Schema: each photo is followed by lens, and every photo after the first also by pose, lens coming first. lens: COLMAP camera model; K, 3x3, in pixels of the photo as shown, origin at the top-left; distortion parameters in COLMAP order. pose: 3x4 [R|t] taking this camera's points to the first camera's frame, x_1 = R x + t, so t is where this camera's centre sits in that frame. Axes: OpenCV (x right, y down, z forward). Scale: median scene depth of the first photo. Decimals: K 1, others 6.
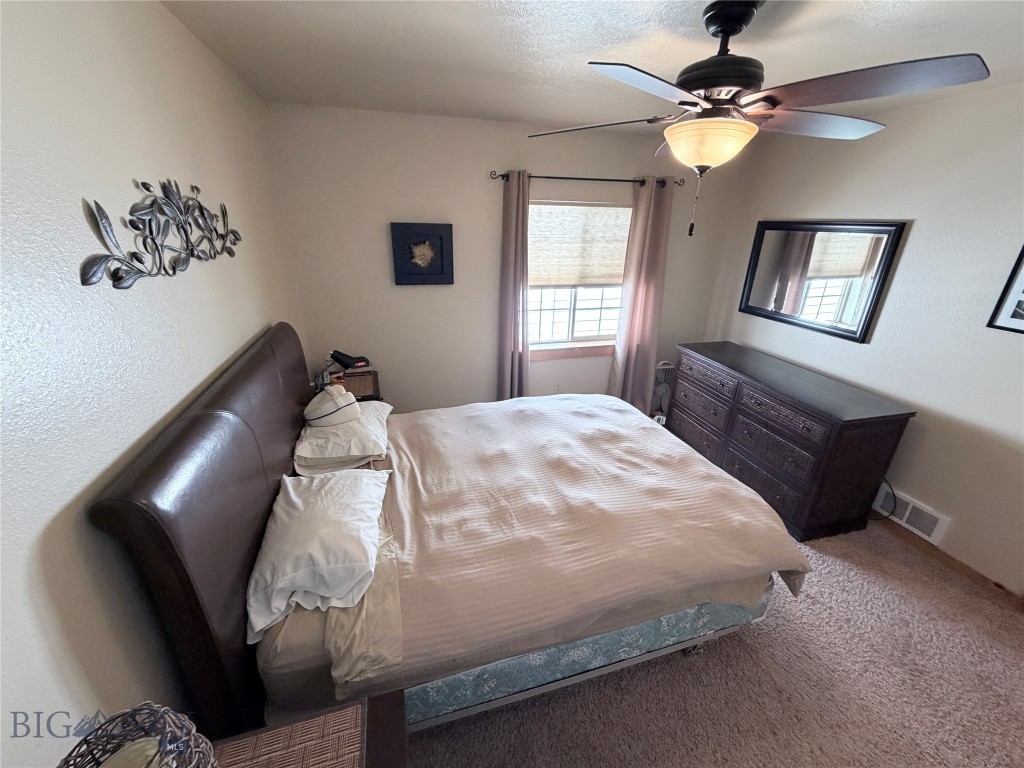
lens RADIAL K [[410.6, 0, 513.3], [0, 410.6, 384.5], [0, 0, 1]] dist [-0.000636, -0.000135]
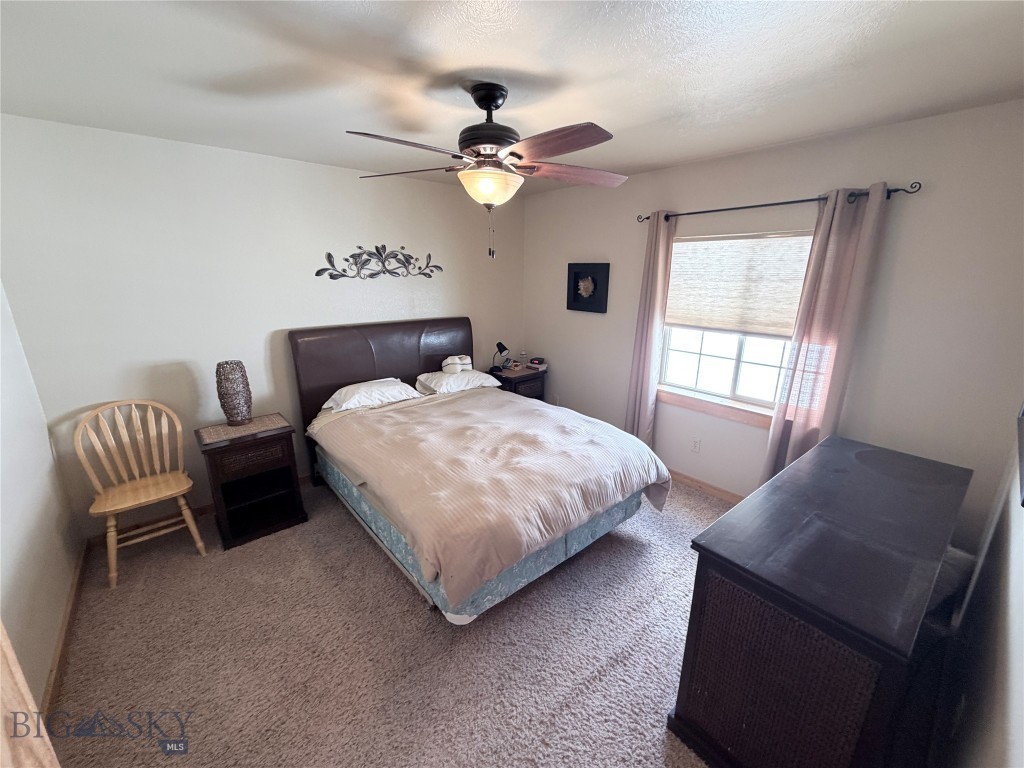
lens RADIAL K [[410.6, 0, 508.6], [0, 410.6, 383.7], [0, 0, 1]] dist [-0.000636, -0.000135]
pose [[0.408502, 0.227192, -0.884030, 0.889444], [-0.336336, 0.937843, 0.085604, -0.071110], [0.848530, 0.262362, 0.459524, 0.311973]]
